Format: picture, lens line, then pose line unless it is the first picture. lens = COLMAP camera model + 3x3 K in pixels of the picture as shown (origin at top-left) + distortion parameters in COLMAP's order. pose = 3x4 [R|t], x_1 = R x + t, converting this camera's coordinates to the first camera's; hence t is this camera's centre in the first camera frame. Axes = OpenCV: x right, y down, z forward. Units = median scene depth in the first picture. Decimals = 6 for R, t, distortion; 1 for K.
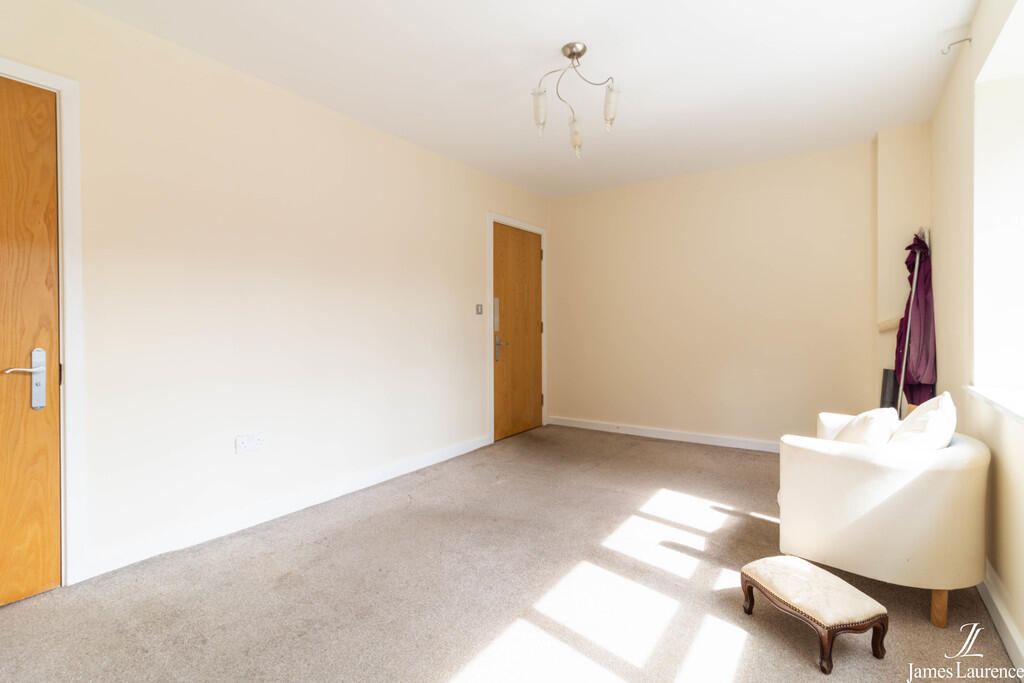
lens RADIAL K [[485.9, 0, 513.7], [0, 485.9, 310.2], [0, 0, 1]] dist [0.001234, 0.000079]
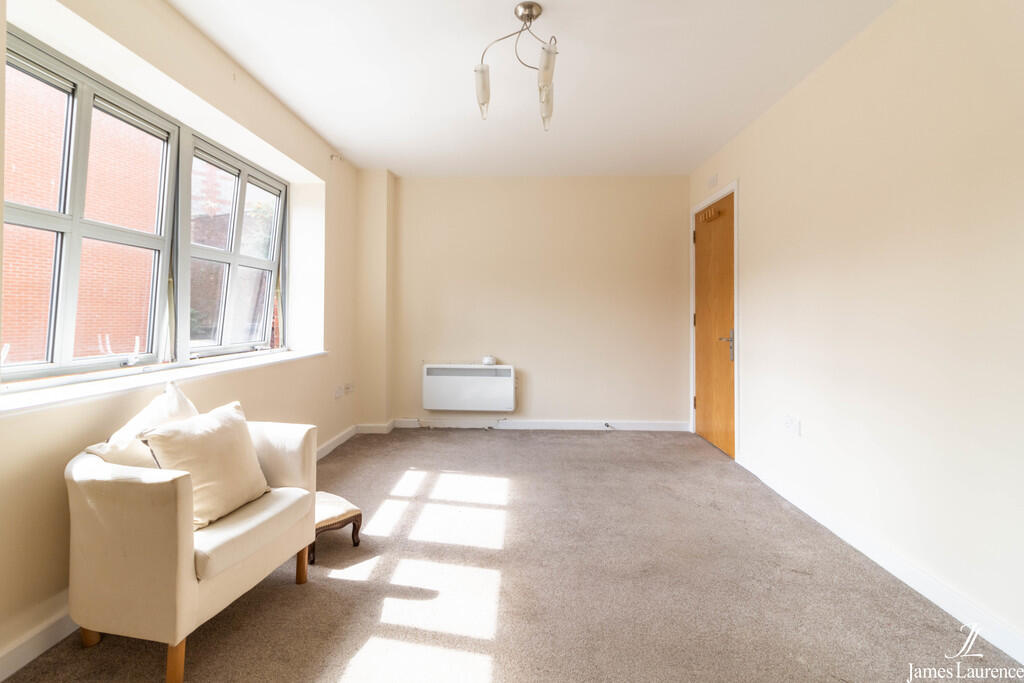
lens RADIAL K [[485.9, 0, 513.7], [0, 485.9, 310.2], [0, 0, 1]] dist [0.001234, 0.000079]
pose [[-0.837372, -0.008823, -0.546562, 0.645364], [-0.000570, 0.999883, -0.015267, 0.025740], [0.546633, -0.012473, -0.837280, 1.763547]]
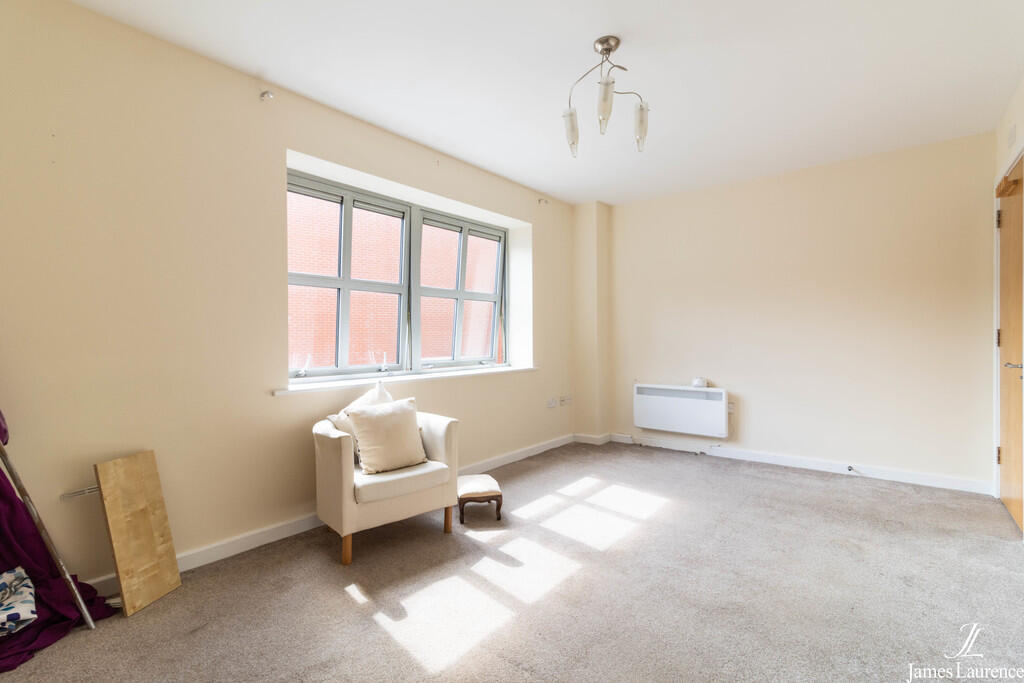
lens RADIAL K [[494.0, 0, 512.0], [0, 494.0, 341.5], [0, 0, 1]] dist [0.002378, 0.000212]
pose [[-0.997397, 0.007087, 0.071753, 0.251245], [0.007316, 0.999969, 0.002929, 0.030162], [-0.071730, 0.003446, -0.997418, 2.006317]]
